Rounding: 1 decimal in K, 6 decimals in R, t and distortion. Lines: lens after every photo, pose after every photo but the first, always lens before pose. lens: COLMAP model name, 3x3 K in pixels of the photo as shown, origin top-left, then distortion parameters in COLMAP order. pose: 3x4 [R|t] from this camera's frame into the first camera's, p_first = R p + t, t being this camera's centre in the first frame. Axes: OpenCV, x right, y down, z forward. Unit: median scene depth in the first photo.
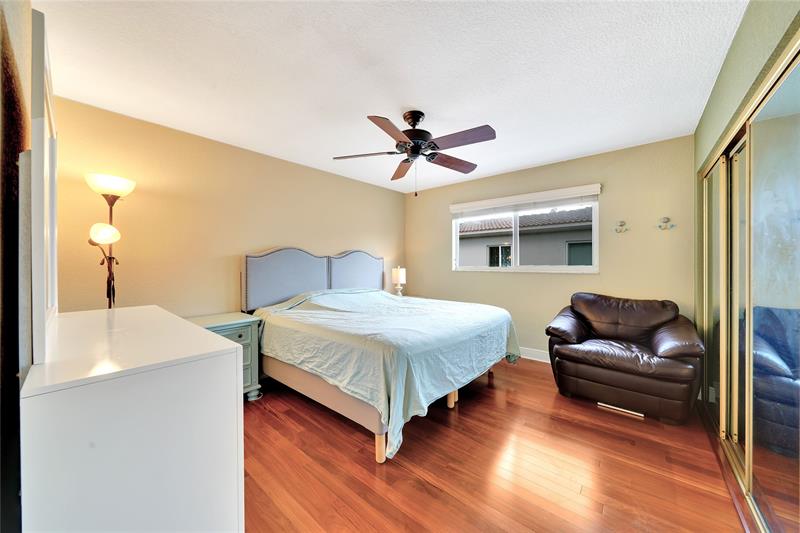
lens RADIAL K [[278.7, 0, 400.8], [0, 278.7, 267.9], [0, 0, 1]] dist [-0.000834, -0.000080]
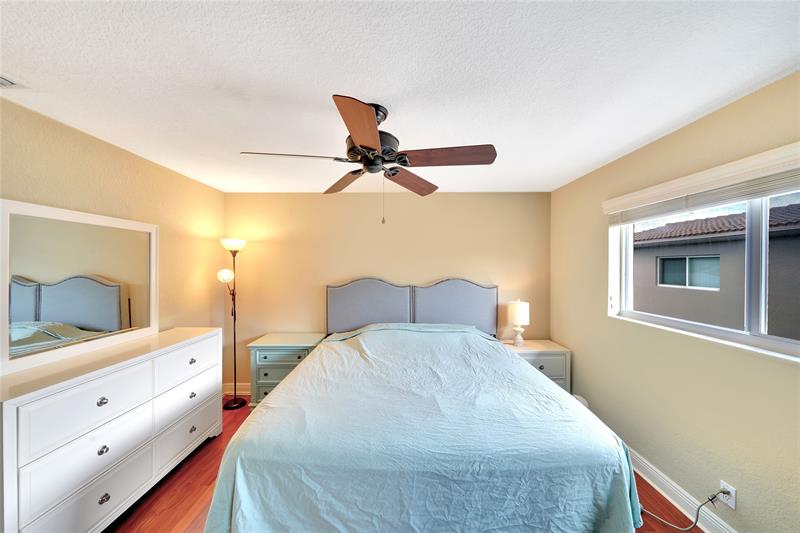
lens RADIAL K [[278.7, 0, 400.8], [0, 278.7, 267.9], [0, 0, 1]] dist [-0.000834, -0.000080]
pose [[0.651142, 0.008976, -0.758903, 0.498881], [-0.018251, 0.999826, -0.003834, -0.116227], [0.758736, 0.016347, 0.651193, 0.465144]]
